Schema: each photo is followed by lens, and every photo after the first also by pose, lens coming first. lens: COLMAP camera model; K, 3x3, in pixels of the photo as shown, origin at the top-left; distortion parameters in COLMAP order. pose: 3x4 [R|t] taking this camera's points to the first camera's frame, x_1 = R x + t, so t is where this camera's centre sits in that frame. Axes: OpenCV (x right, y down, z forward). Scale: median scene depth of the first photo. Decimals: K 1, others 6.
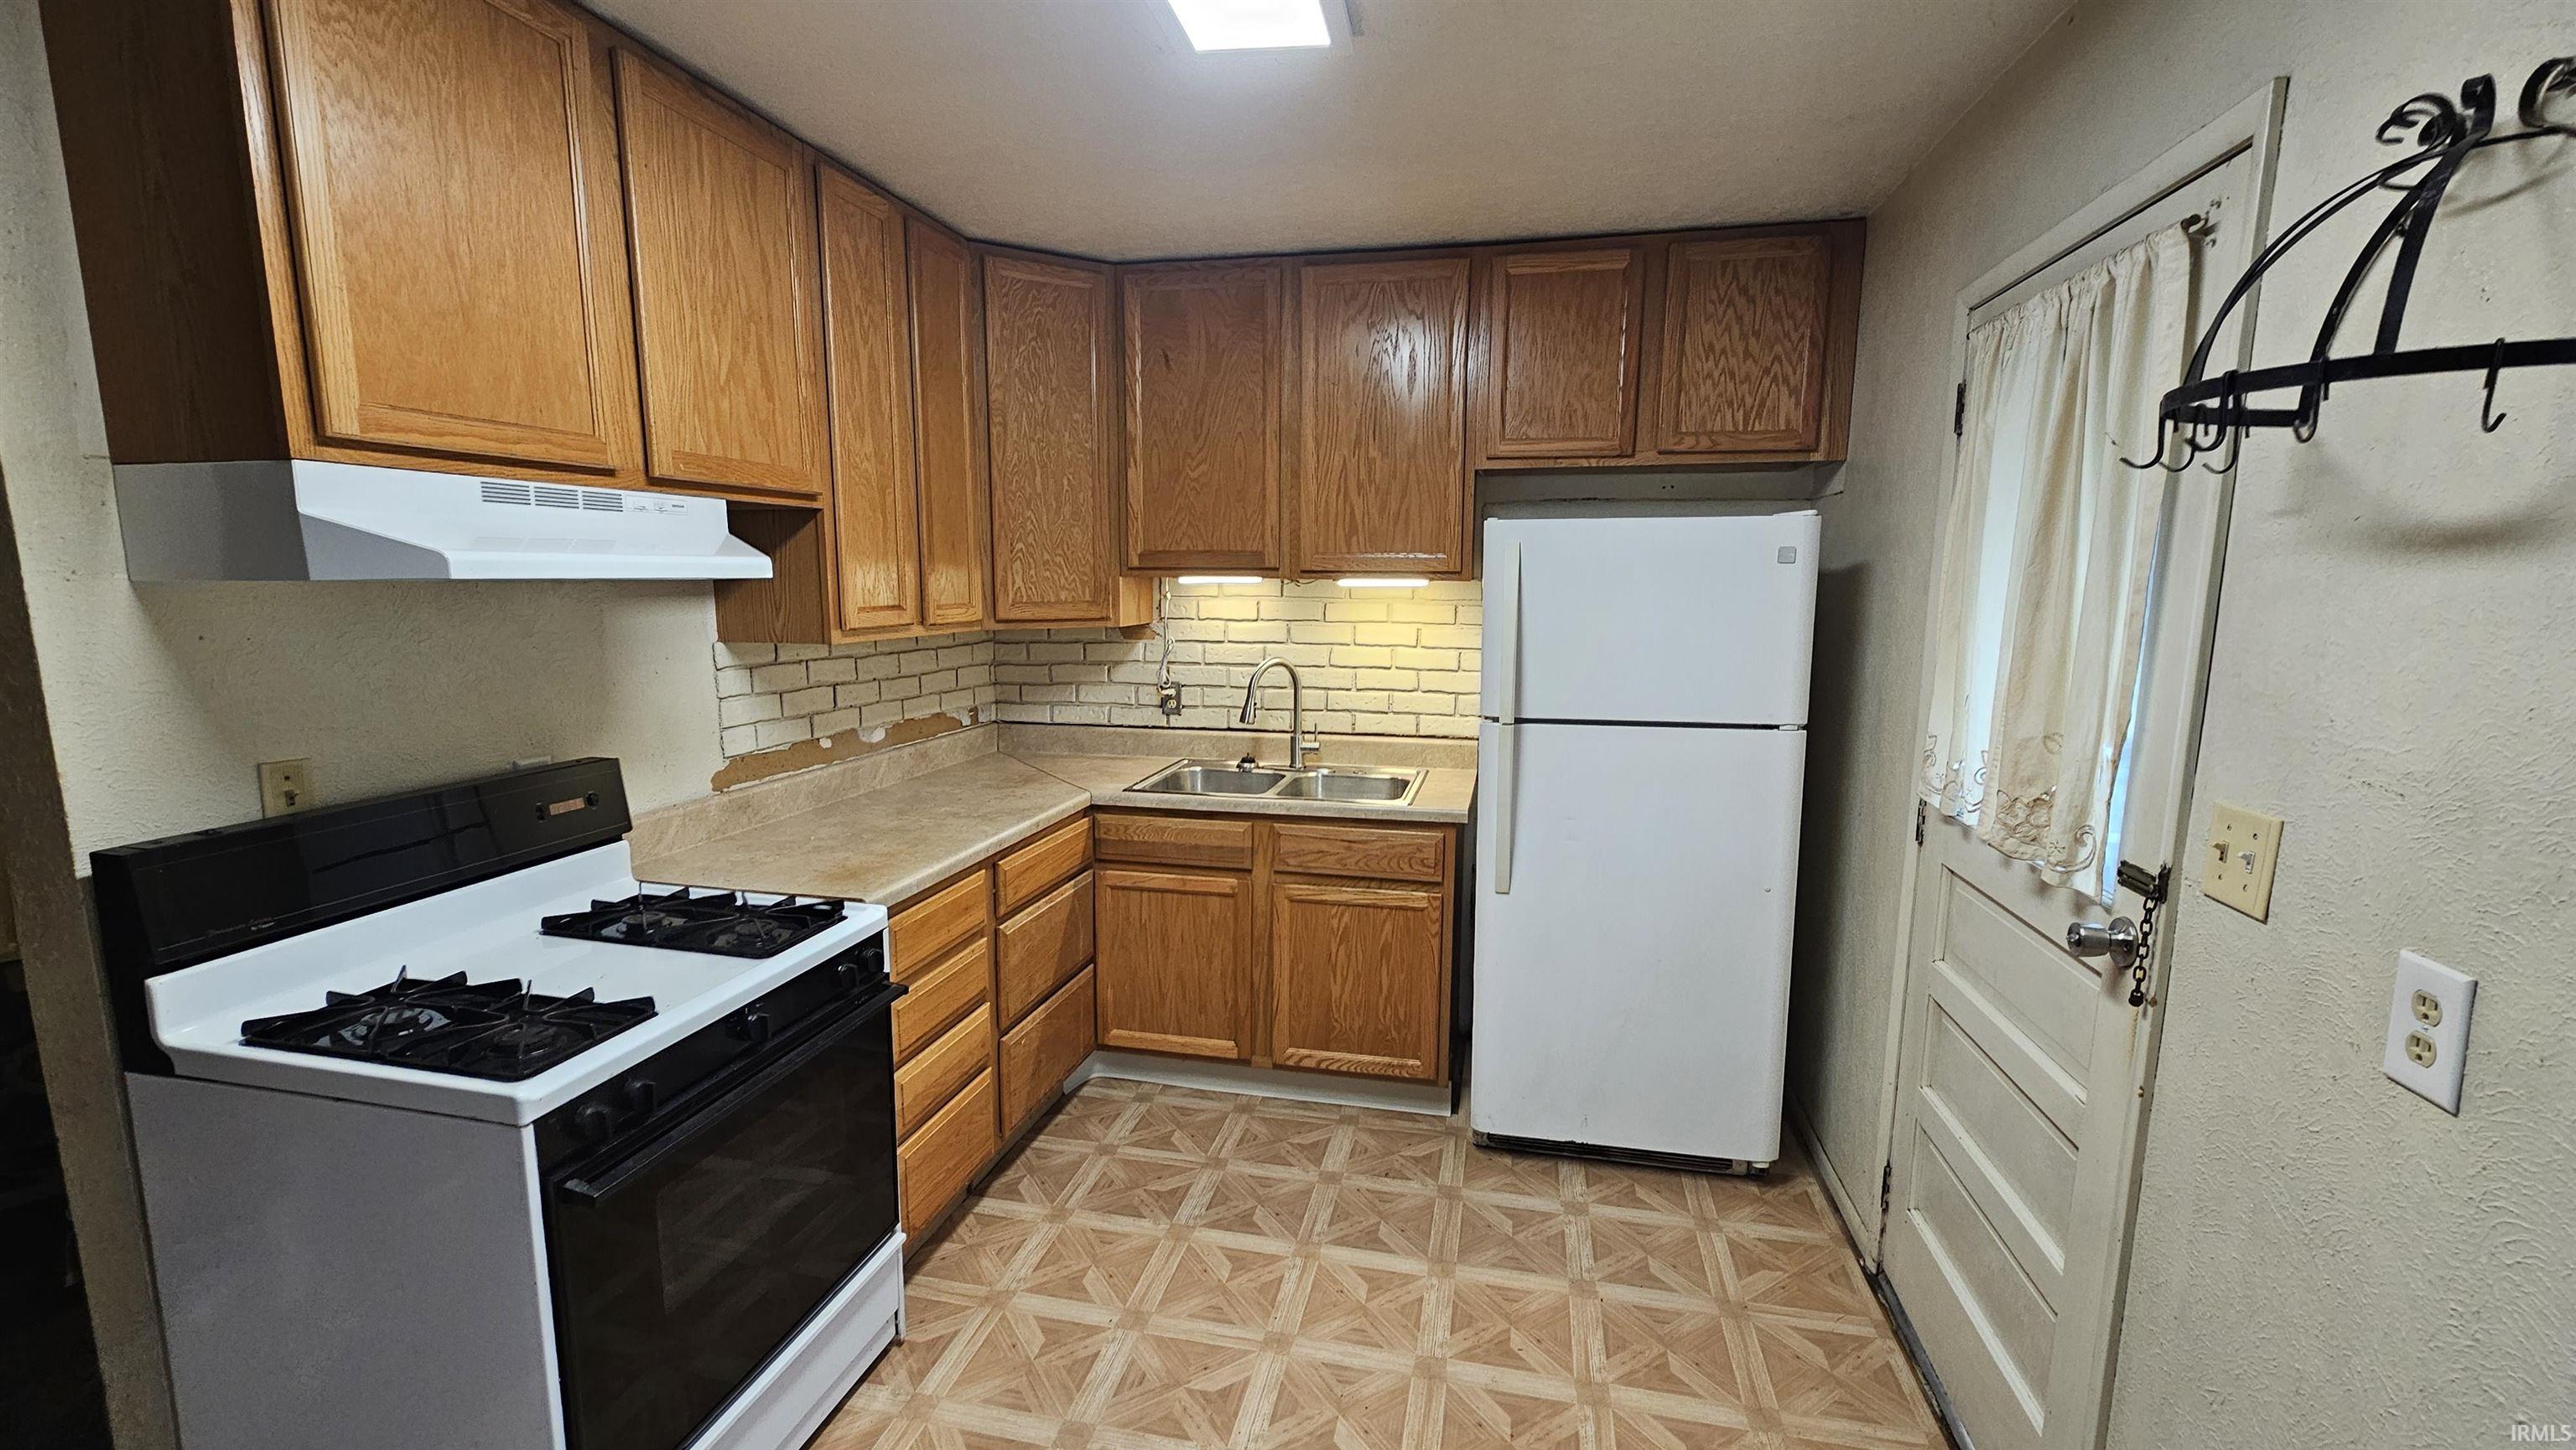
lens RADIAL K [[1055.8, 0, 1288.8], [0, 1055.8, 734.2], [0, 0, 1]] dist [-0.004898, 0.000463]
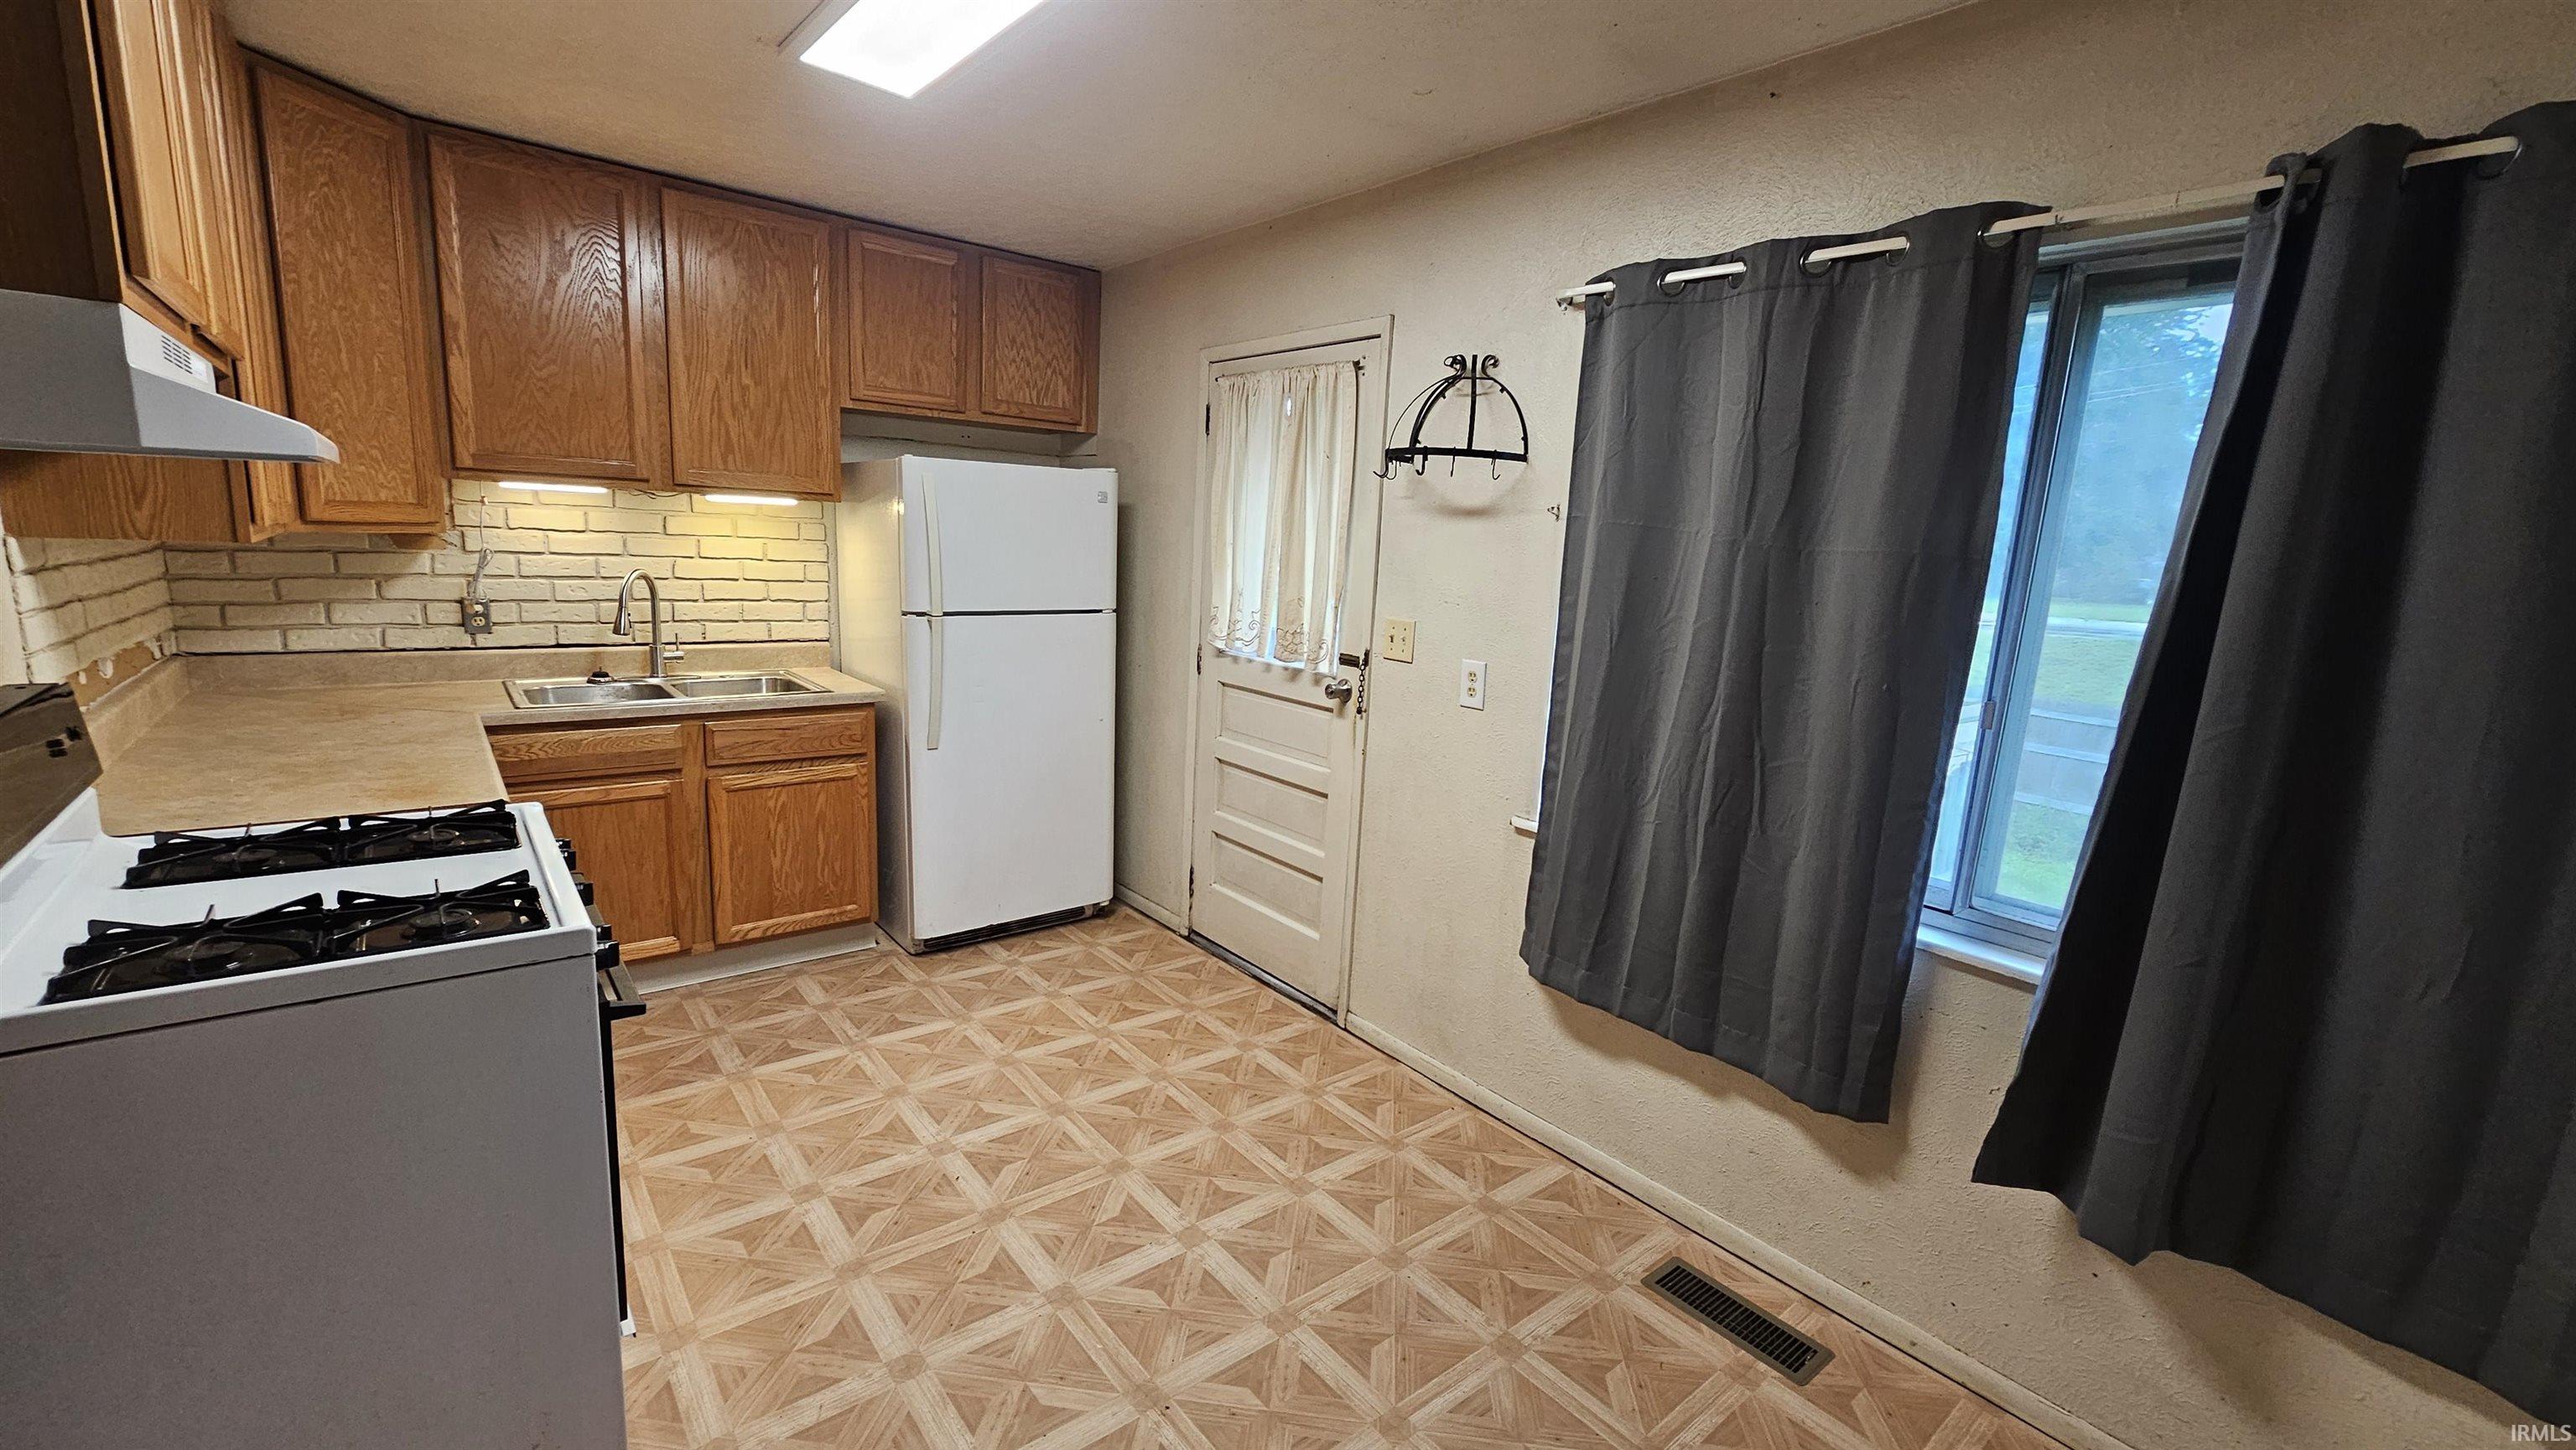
lens RADIAL K [[1049.5, 0, 1279.7], [0, 1049.5, 732.5], [0, 0, 1]] dist [-0.001073, -0.000055]
pose [[0.623212, -0.117748, 0.773138, -0.504199], [0.067550, 0.993010, 0.096784, 0.032945], [-0.779130, -0.008091, 0.626810, -0.133786]]
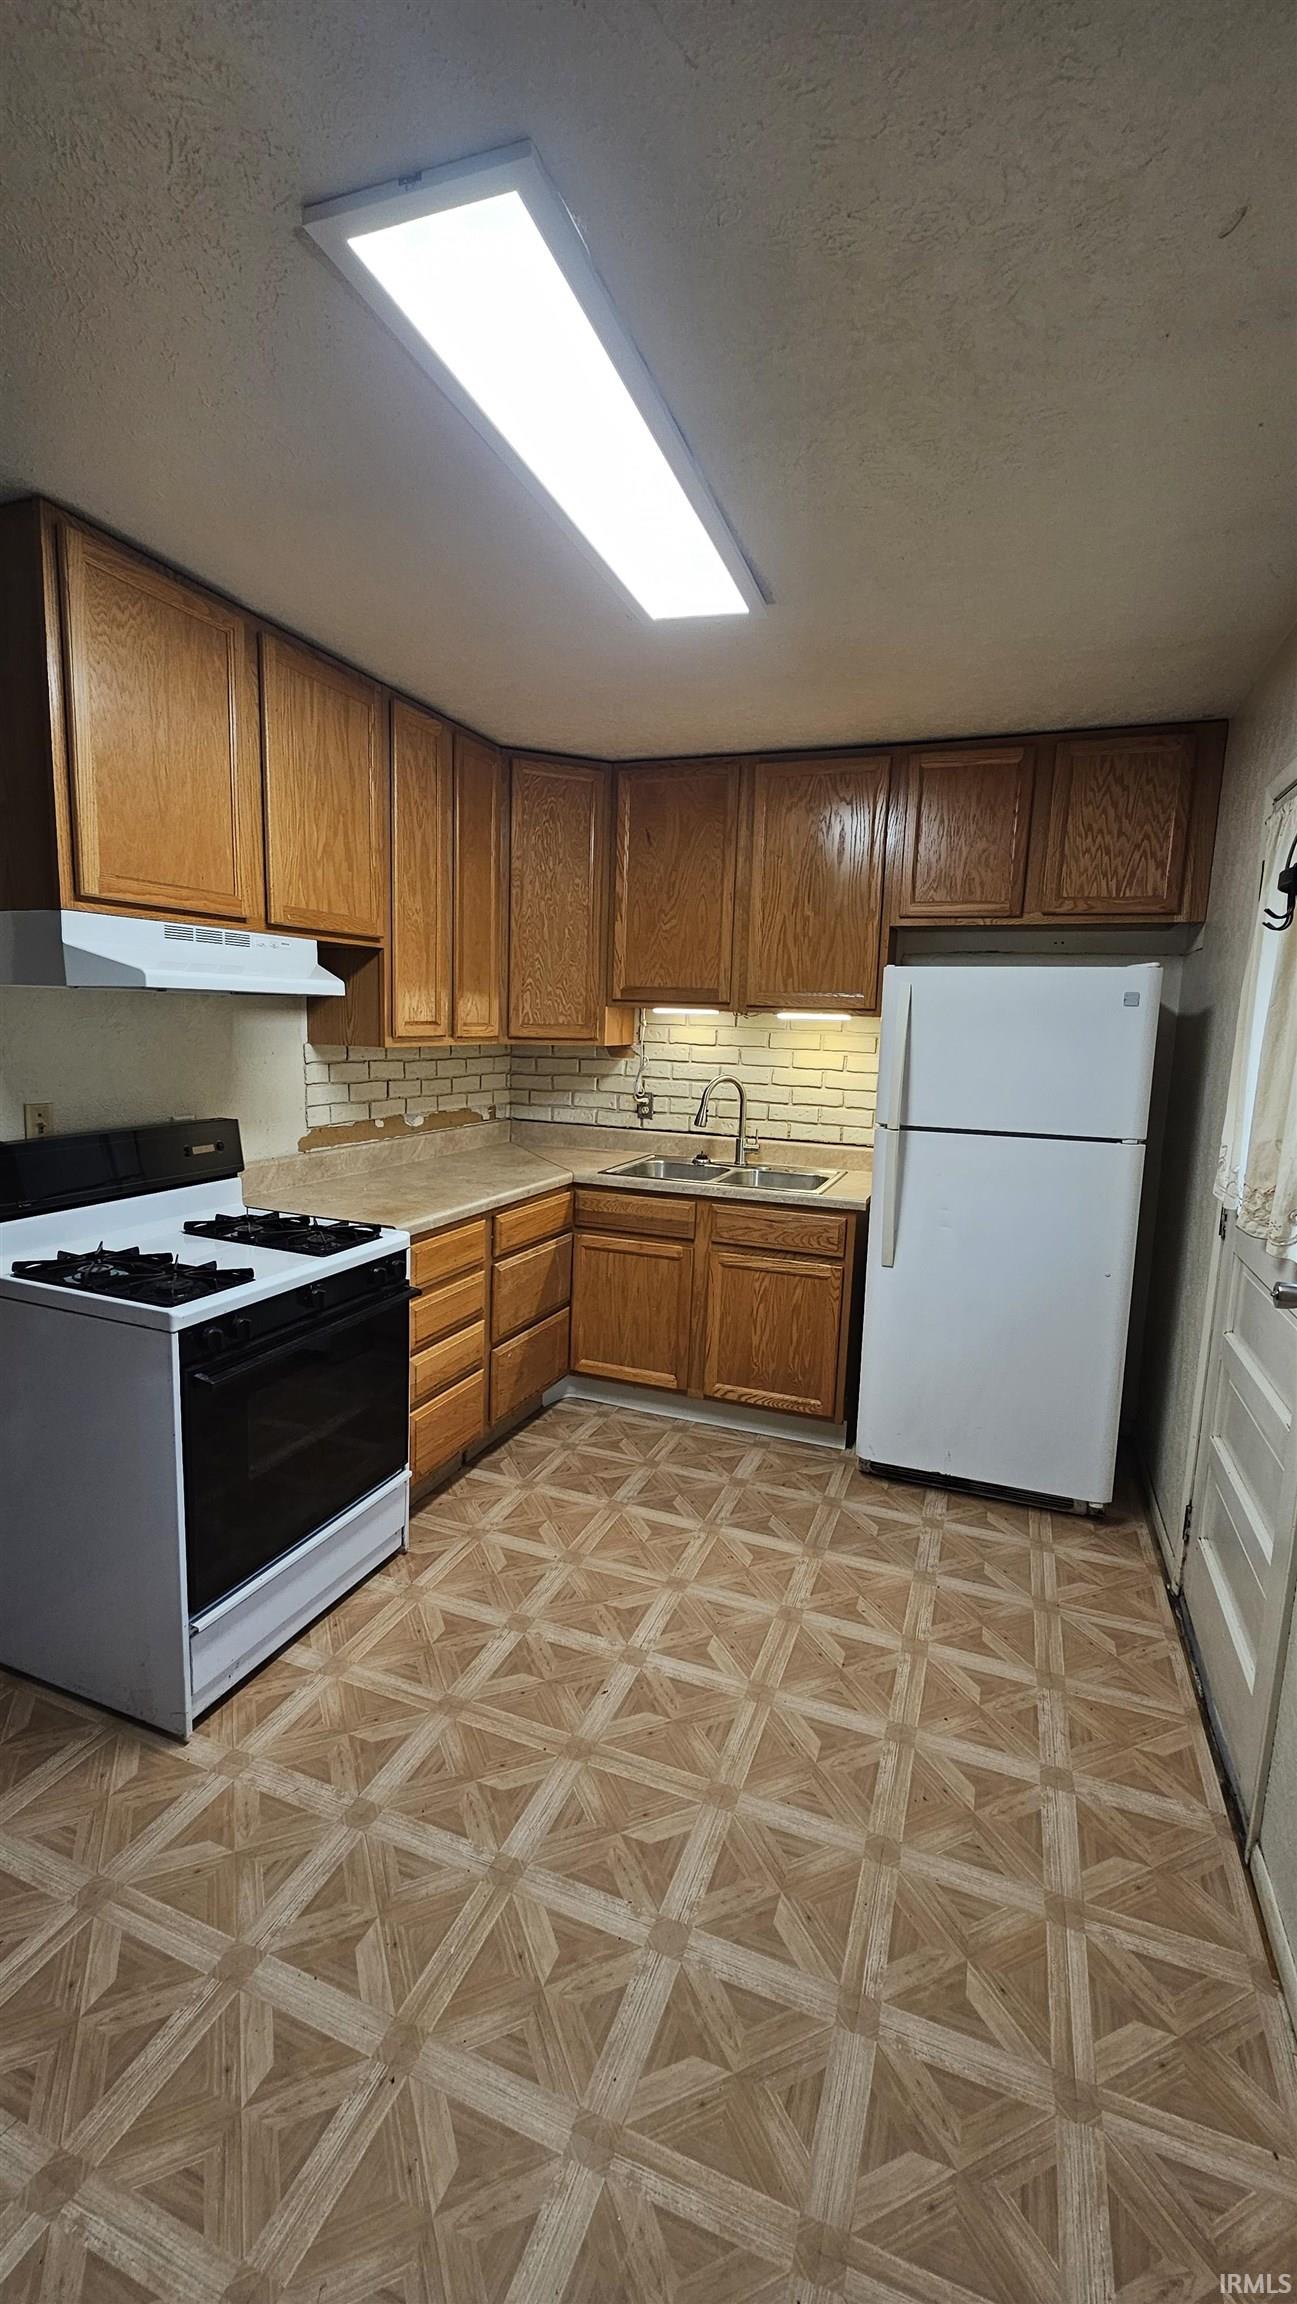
lens RADIAL K [[938.6, 0, 648.5], [0, 938.6, 1152.0], [0, 0, 1]] dist [-0.001073, -0.000055]
pose [[0.987933, 0.048108, -0.147219, 0.077030], [-0.049129, 0.998787, -0.003301, 0.032217], [0.146881, 0.010494, 0.989098, -0.130982]]
